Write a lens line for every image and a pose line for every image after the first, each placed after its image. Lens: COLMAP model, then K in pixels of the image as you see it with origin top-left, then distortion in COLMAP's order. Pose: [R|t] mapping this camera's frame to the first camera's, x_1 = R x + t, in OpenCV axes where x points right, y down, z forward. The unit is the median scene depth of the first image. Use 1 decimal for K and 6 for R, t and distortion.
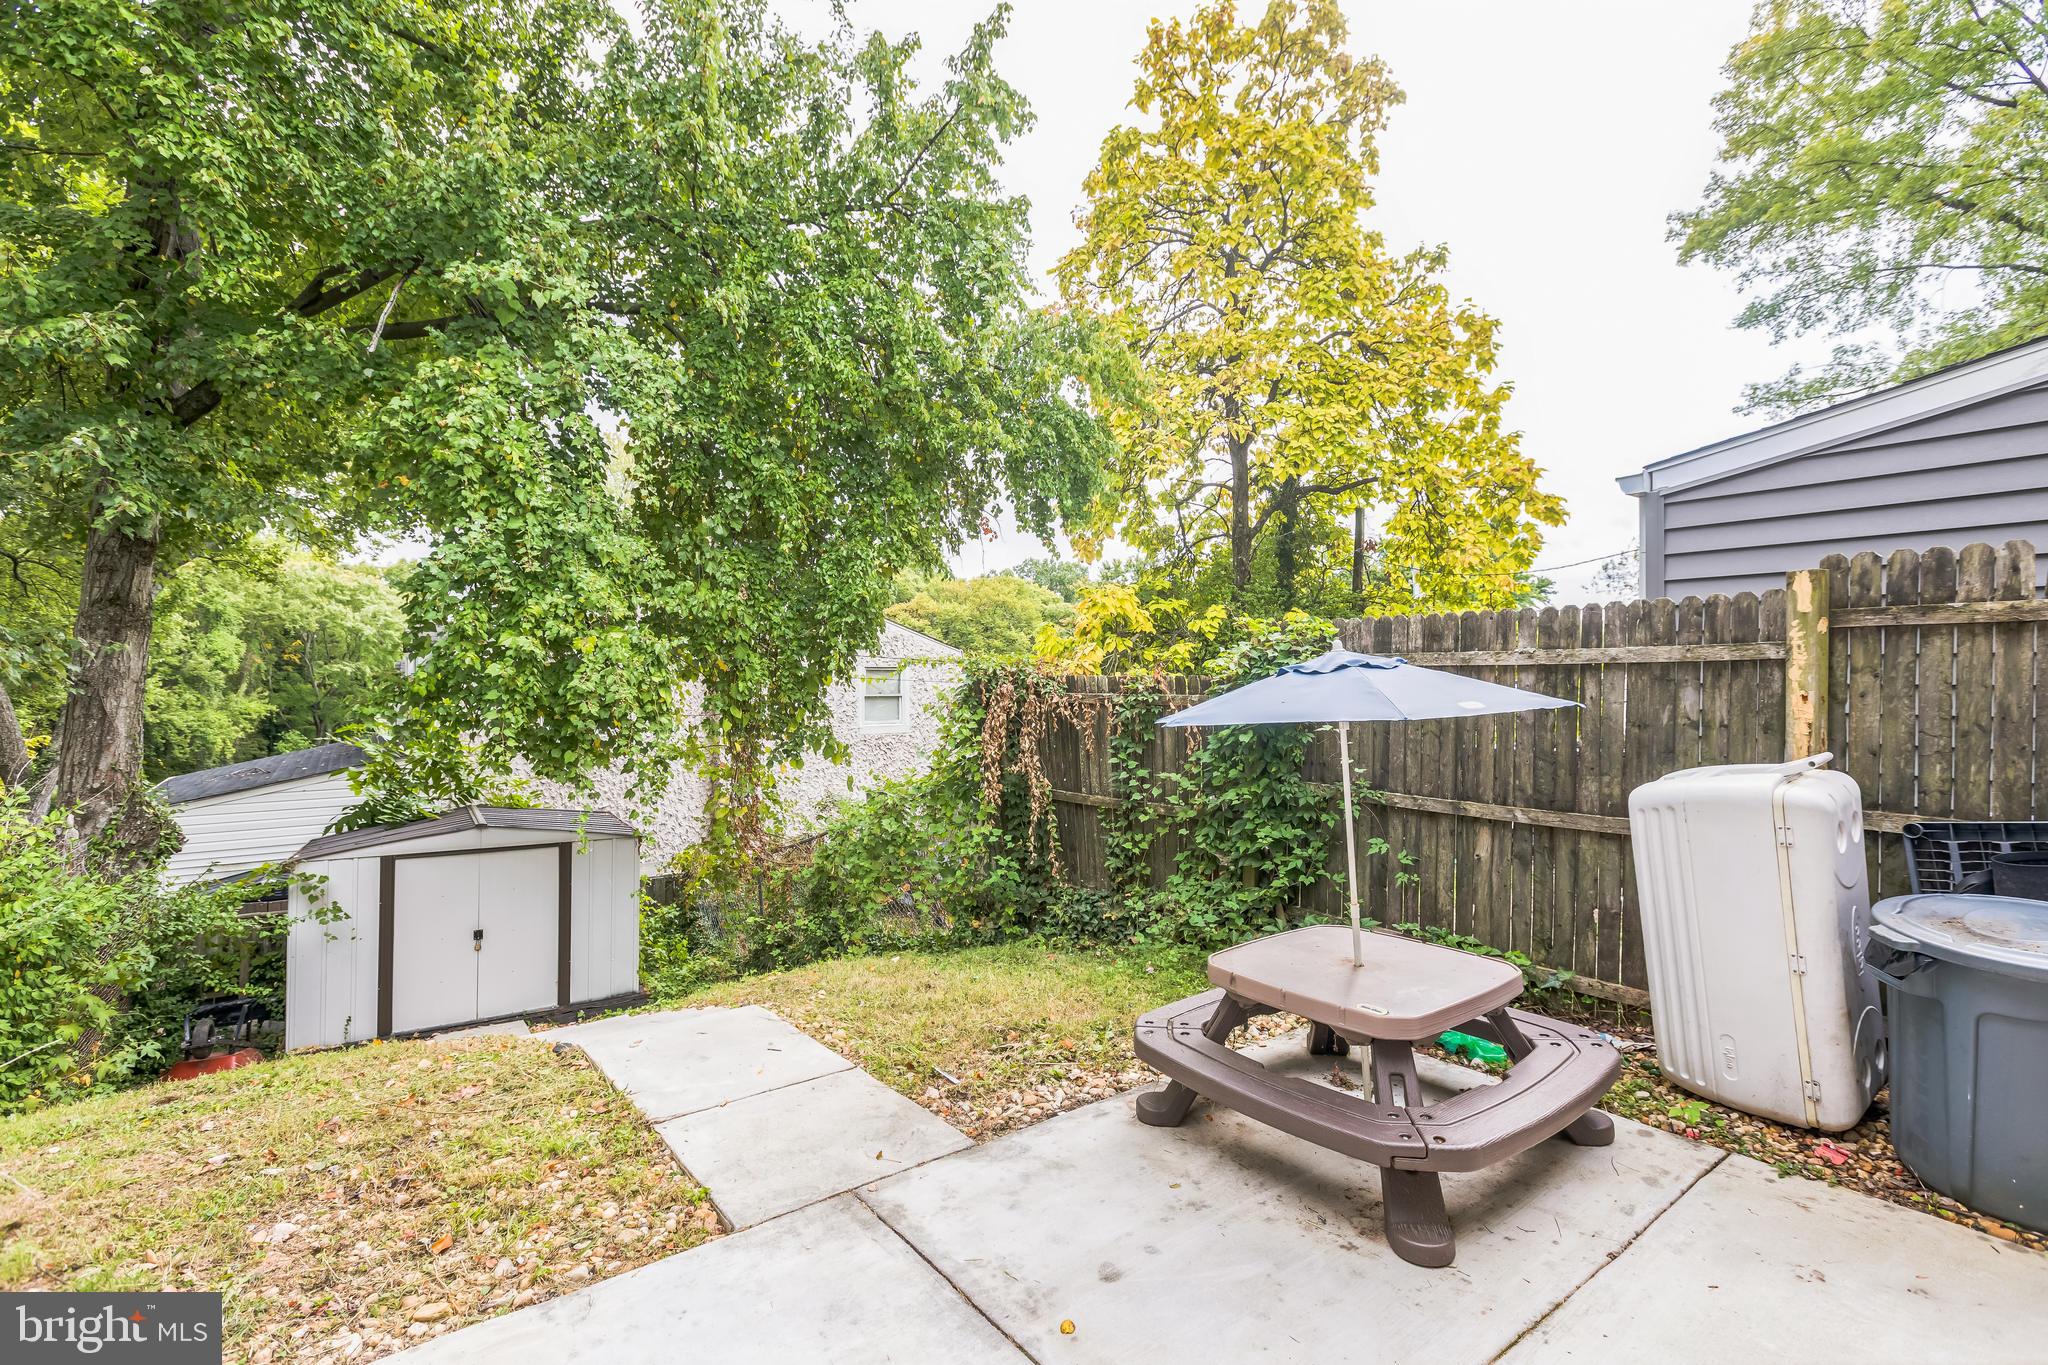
lens RADIAL K [[925.2, 0, 1013.2], [0, 925.2, 687.6], [0, 0, 1]] dist [0.002485, -0.000361]
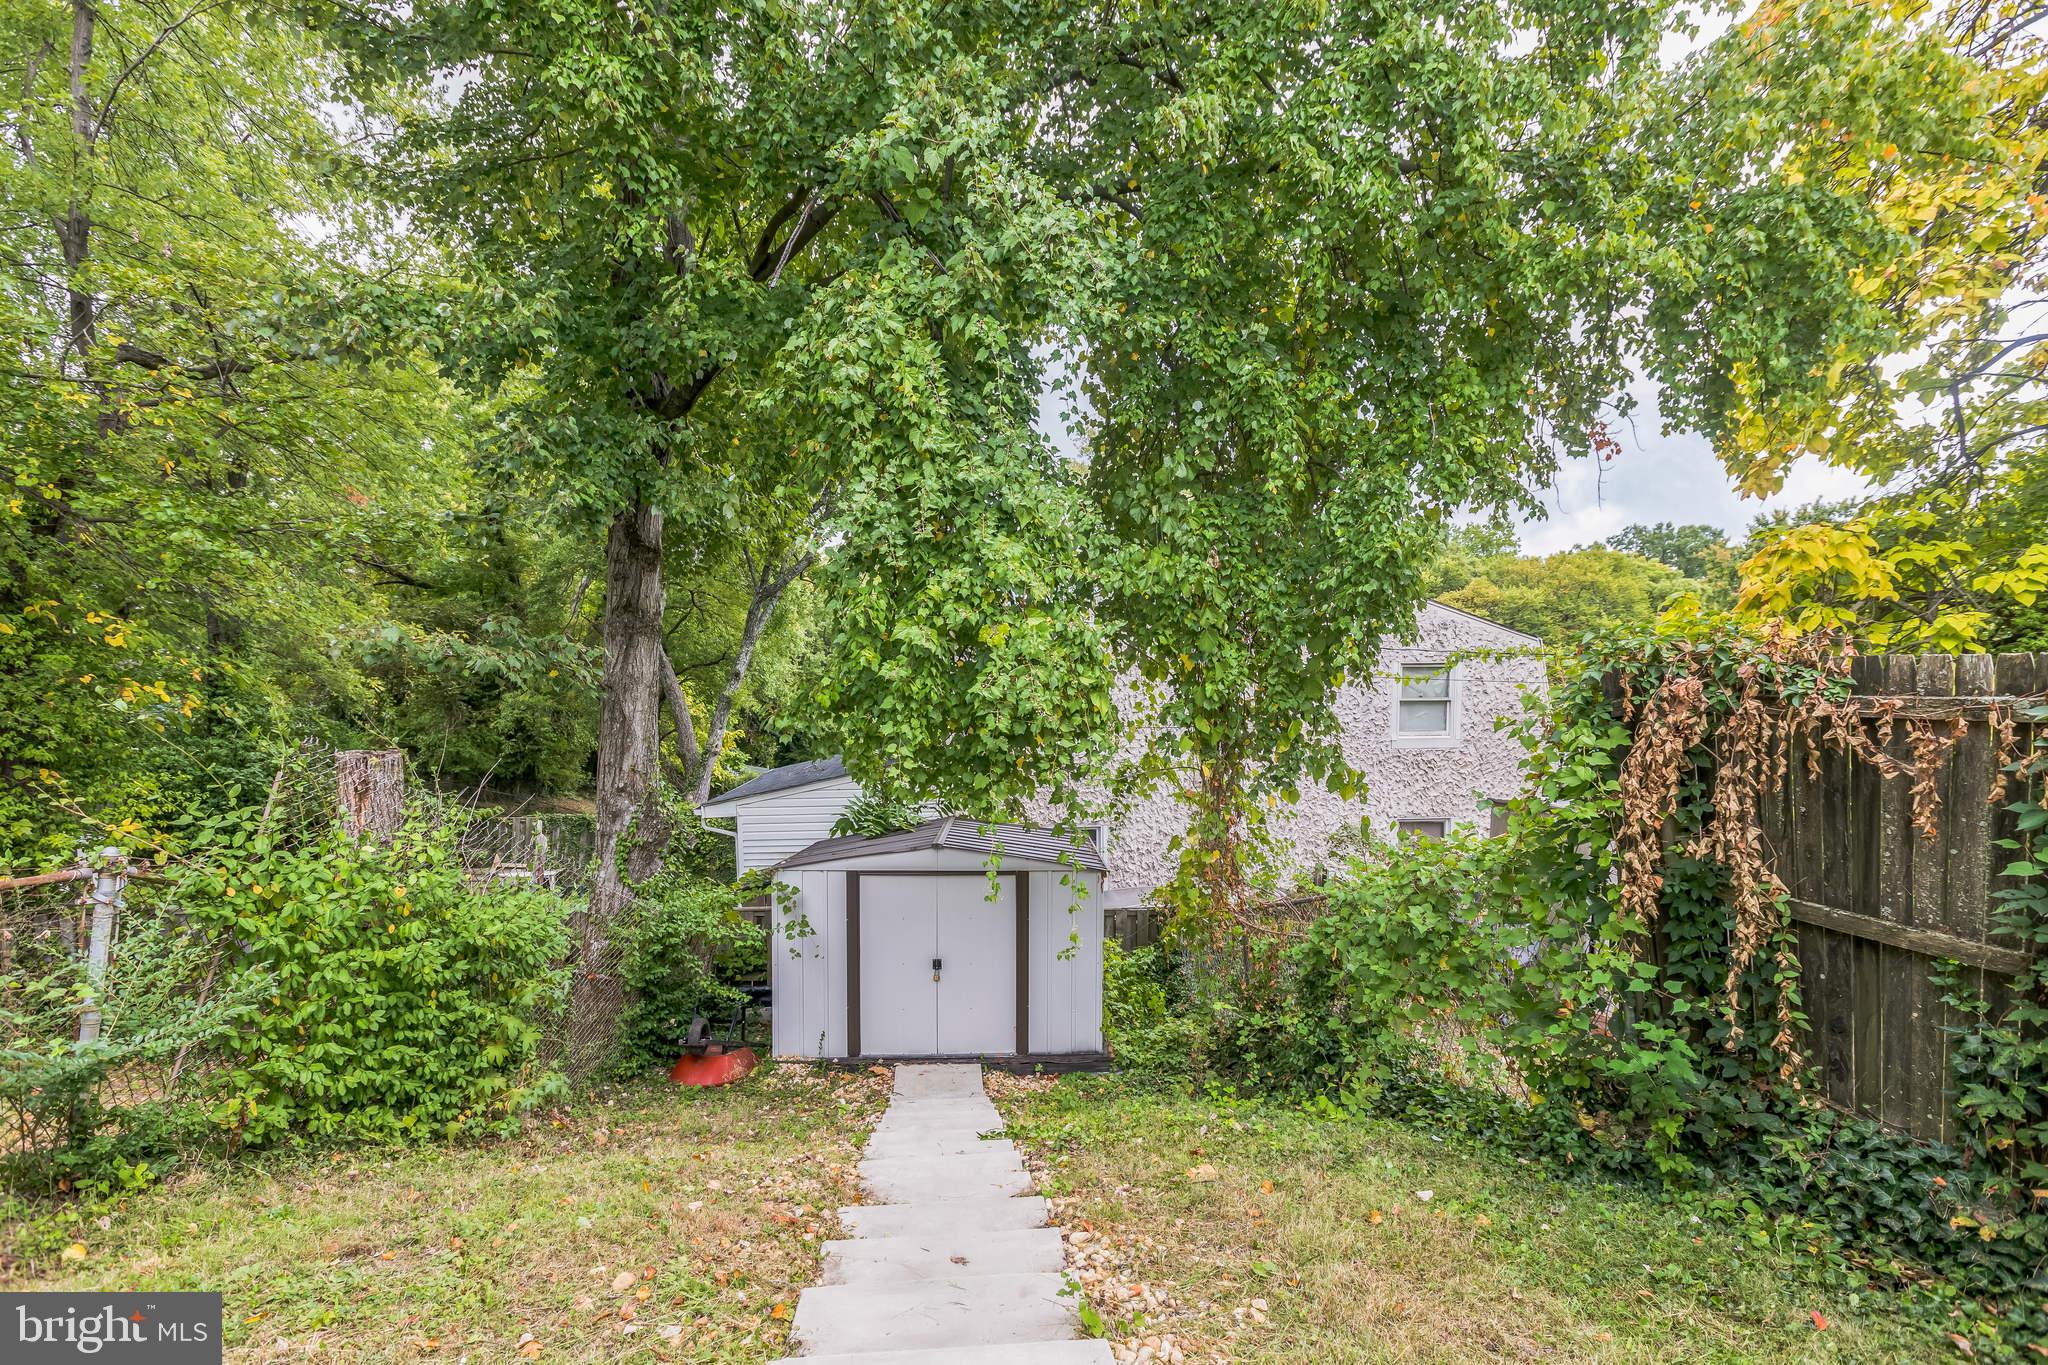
lens RADIAL K [[956.7, 0, 1026.3], [0, 956.7, 765.4], [0, 0, 1]] dist [0.021506, -0.012514]
pose [[0.862742, 0.035764, -0.504379, -0.038389], [0.004292, 0.996942, 0.078032, -0.001522], [0.505627, -0.069486, 0.859950, 0.284270]]
